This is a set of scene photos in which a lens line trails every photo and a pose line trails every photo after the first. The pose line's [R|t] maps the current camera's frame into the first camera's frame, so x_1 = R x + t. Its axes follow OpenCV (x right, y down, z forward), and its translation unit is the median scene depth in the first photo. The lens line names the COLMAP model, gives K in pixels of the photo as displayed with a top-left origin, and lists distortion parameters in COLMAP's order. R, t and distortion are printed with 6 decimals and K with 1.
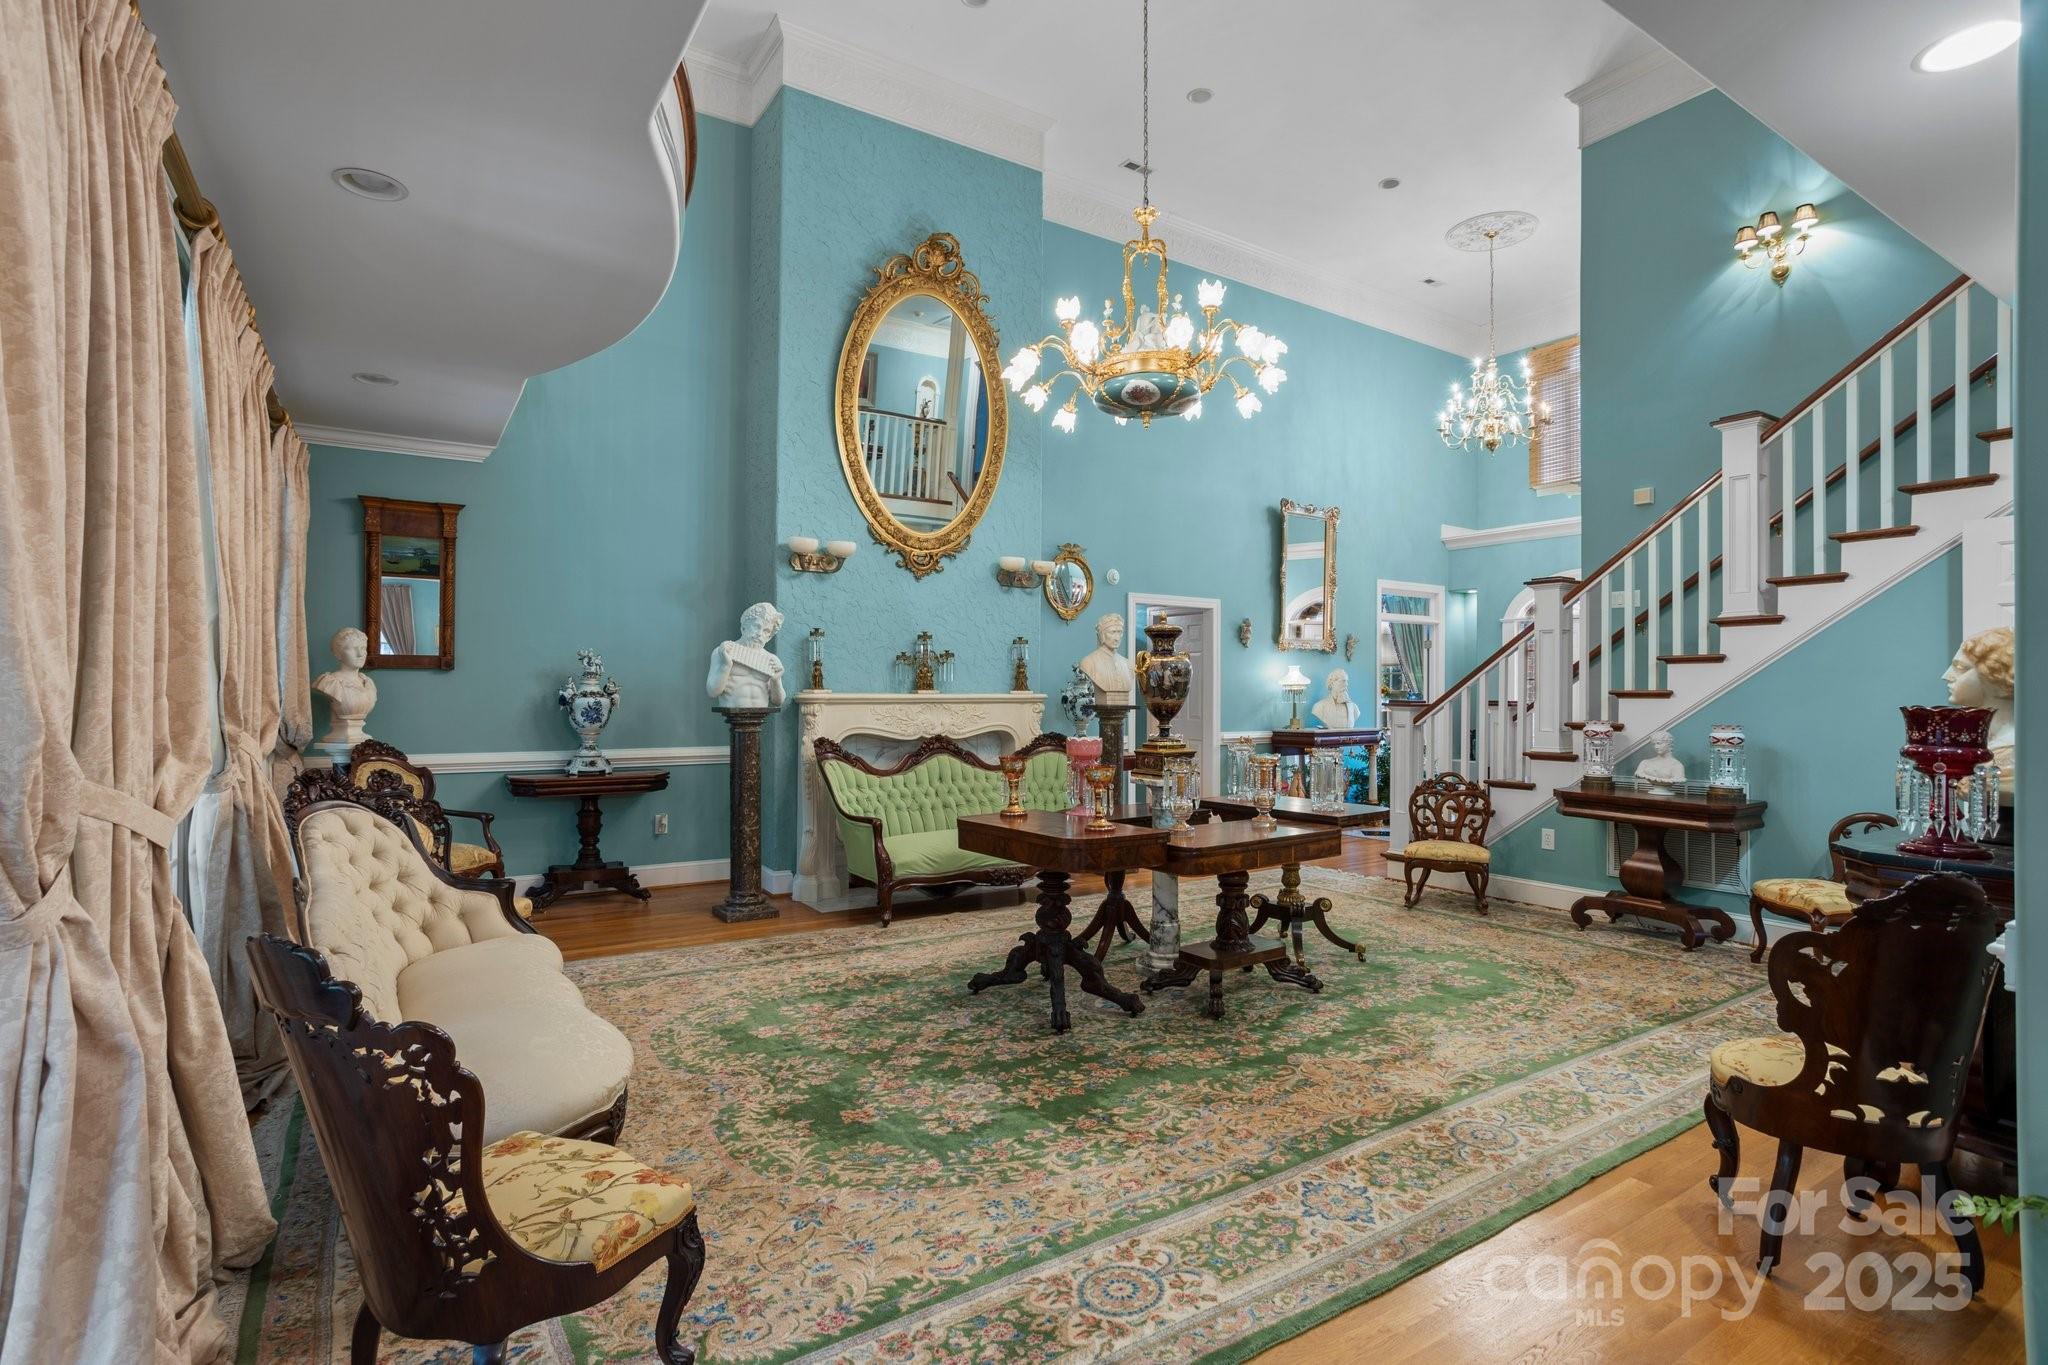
lens RADIAL K [[1002.6, 0, 1024.0], [0, 1002.6, 682.5], [0, 0, 1]] dist [-0.002398, -0.000293]
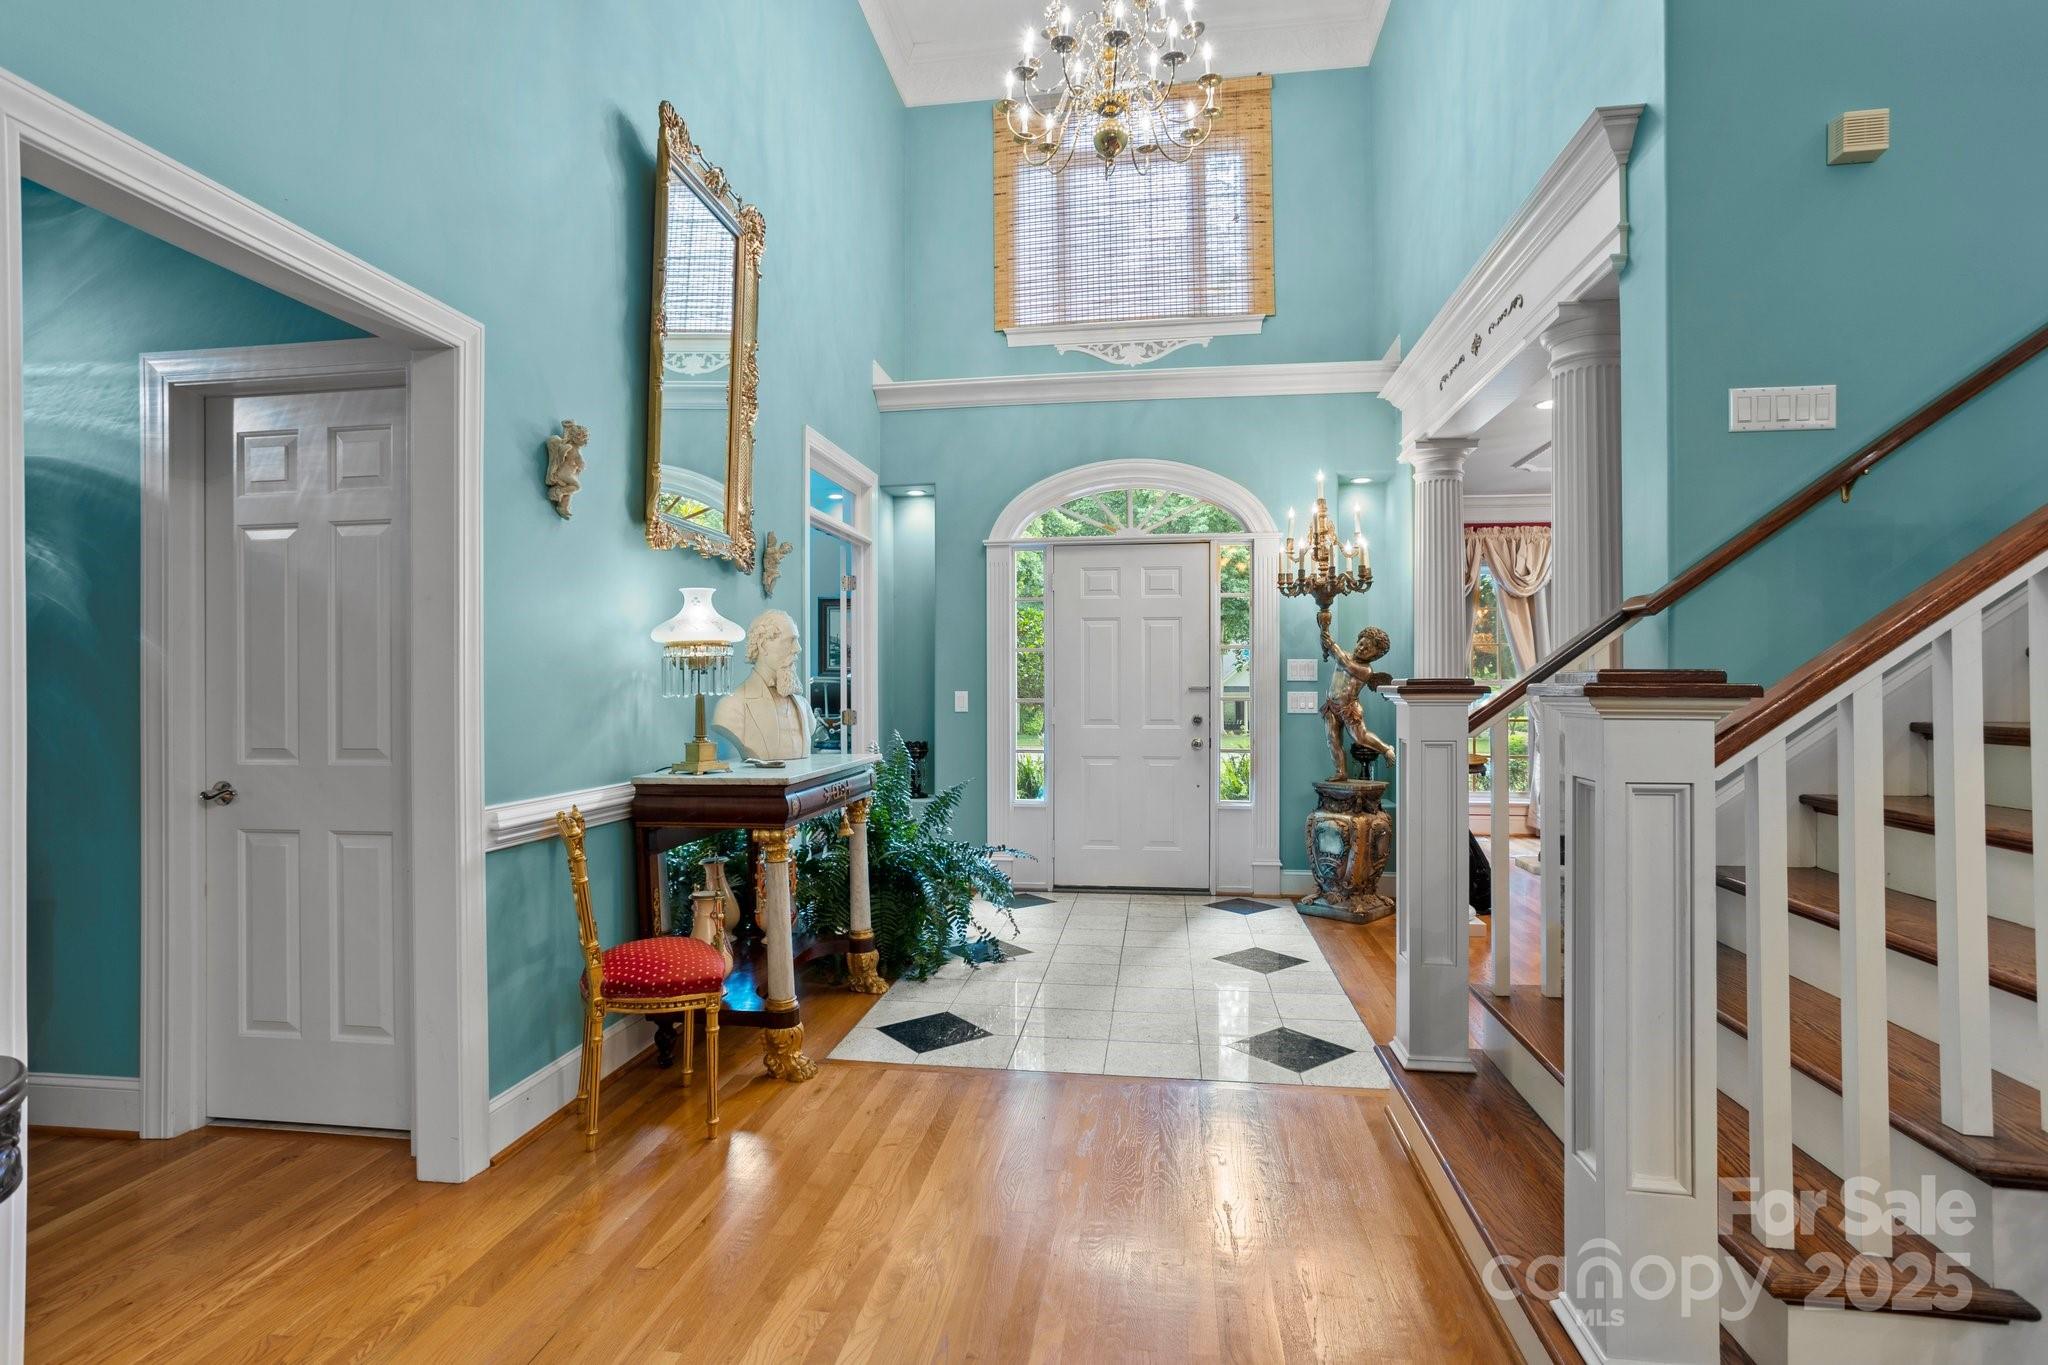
lens RADIAL K [[1002.6, 0, 1024.0], [0, 1002.6, 682.5], [0, 0, 1]] dist [-0.002398, -0.000293]
pose [[0.662024, -0.000299, 0.749482, 0.084262], [-0.002040, 0.999995, 0.002201, 0.013867], [-0.749480, -0.002986, 0.662021, 0.683956]]
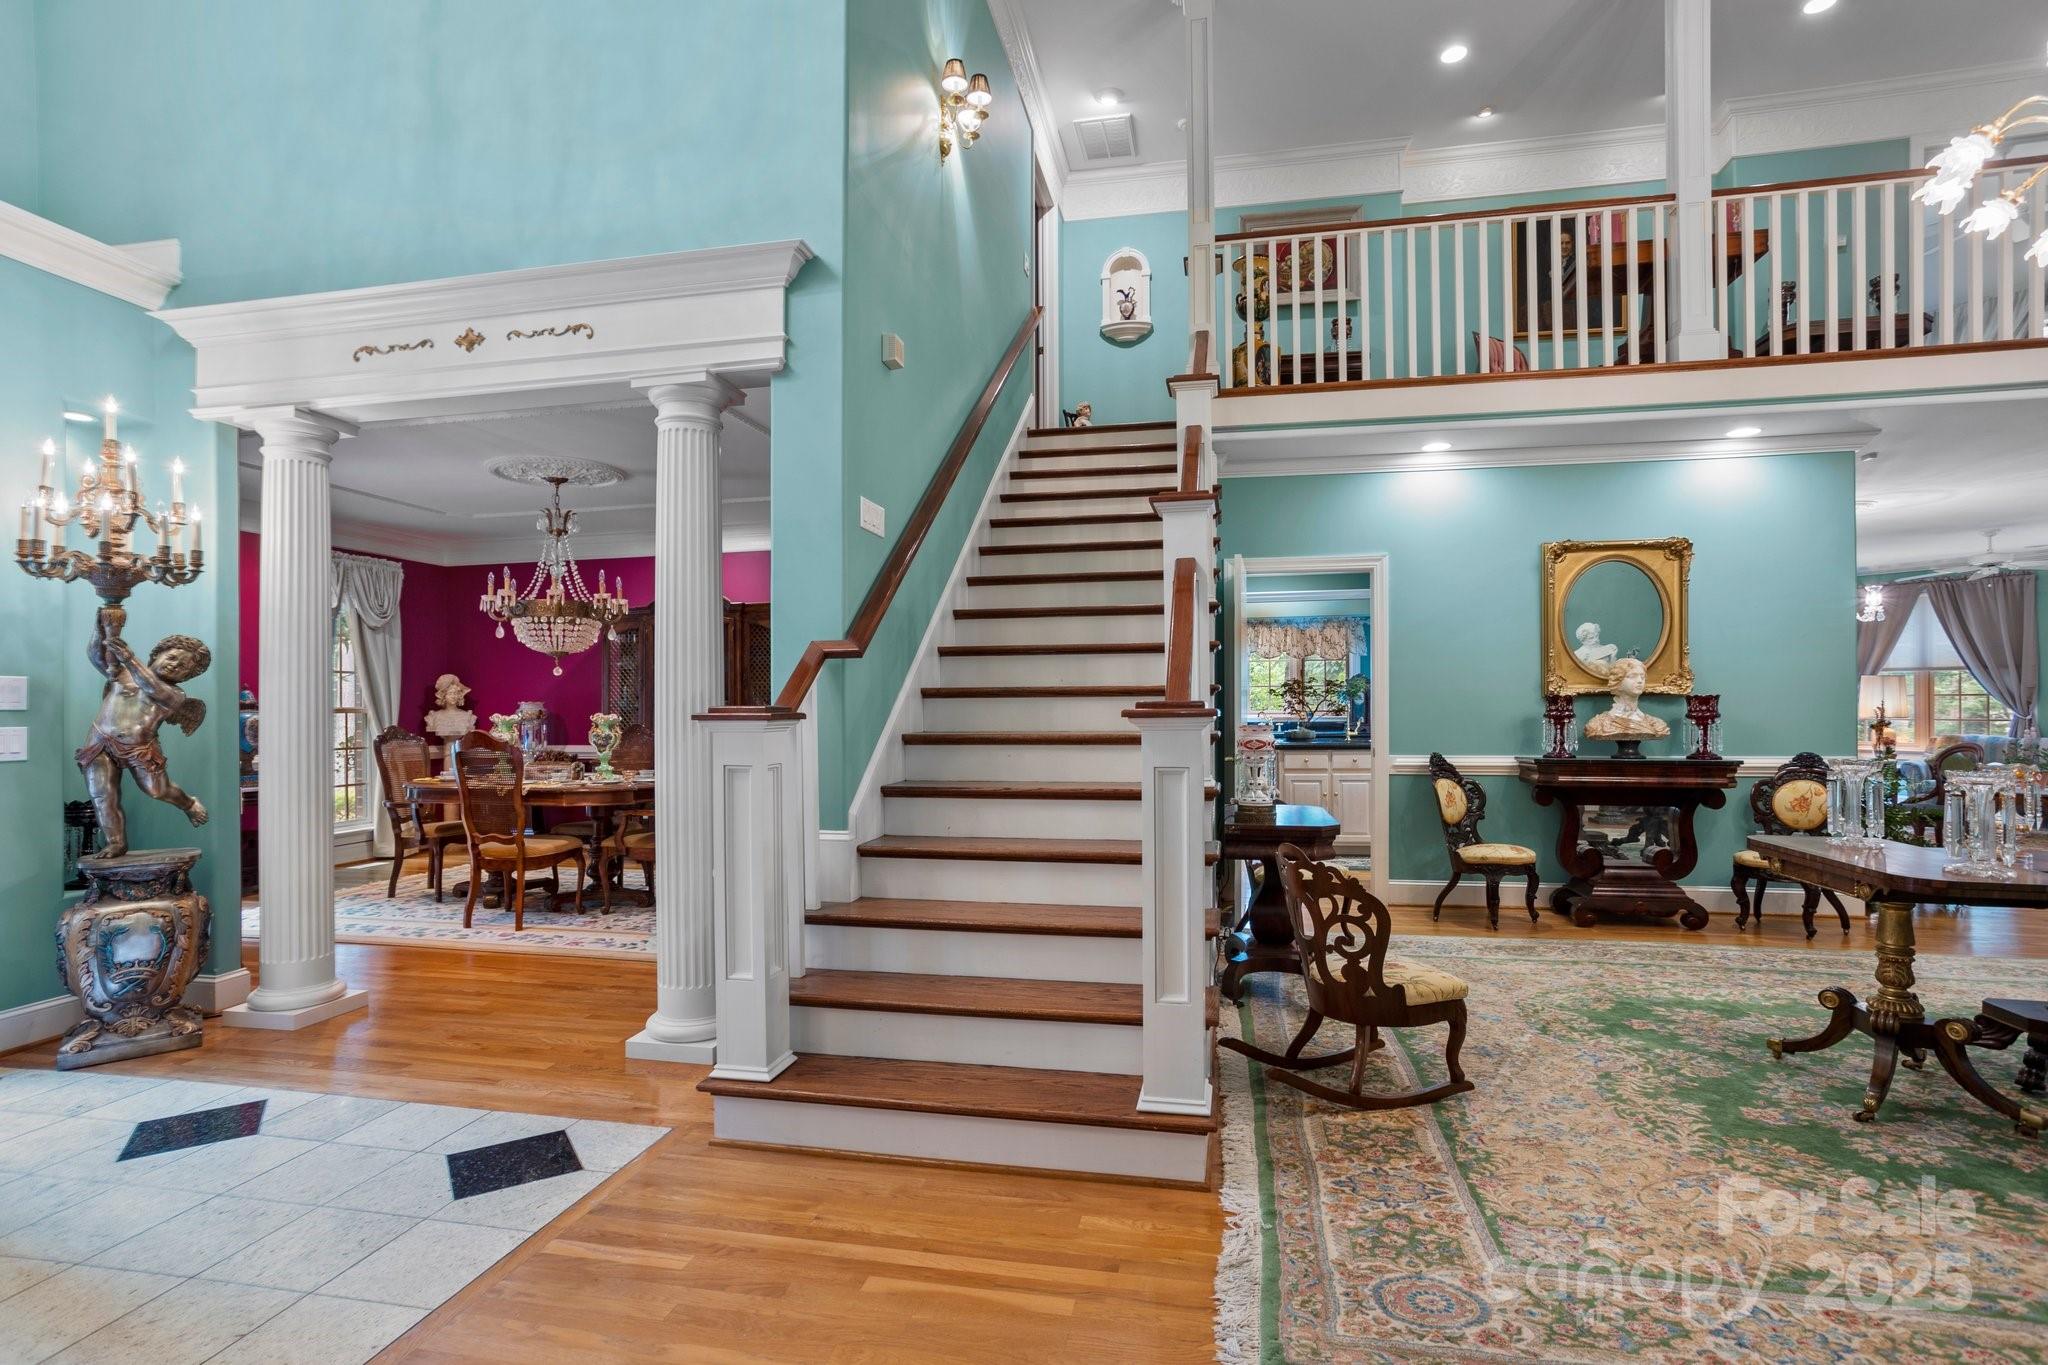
lens RADIAL K [[1002.6, 0, 1024.0], [0, 1002.6, 682.5], [0, 0, 1]] dist [-0.002398, -0.000293]
pose [[-0.704932, 0.016552, 0.709081, 0.105480], [0.006095, 0.999832, -0.017280, 0.012235], [-0.709248, -0.007860, -0.704915, 0.964866]]
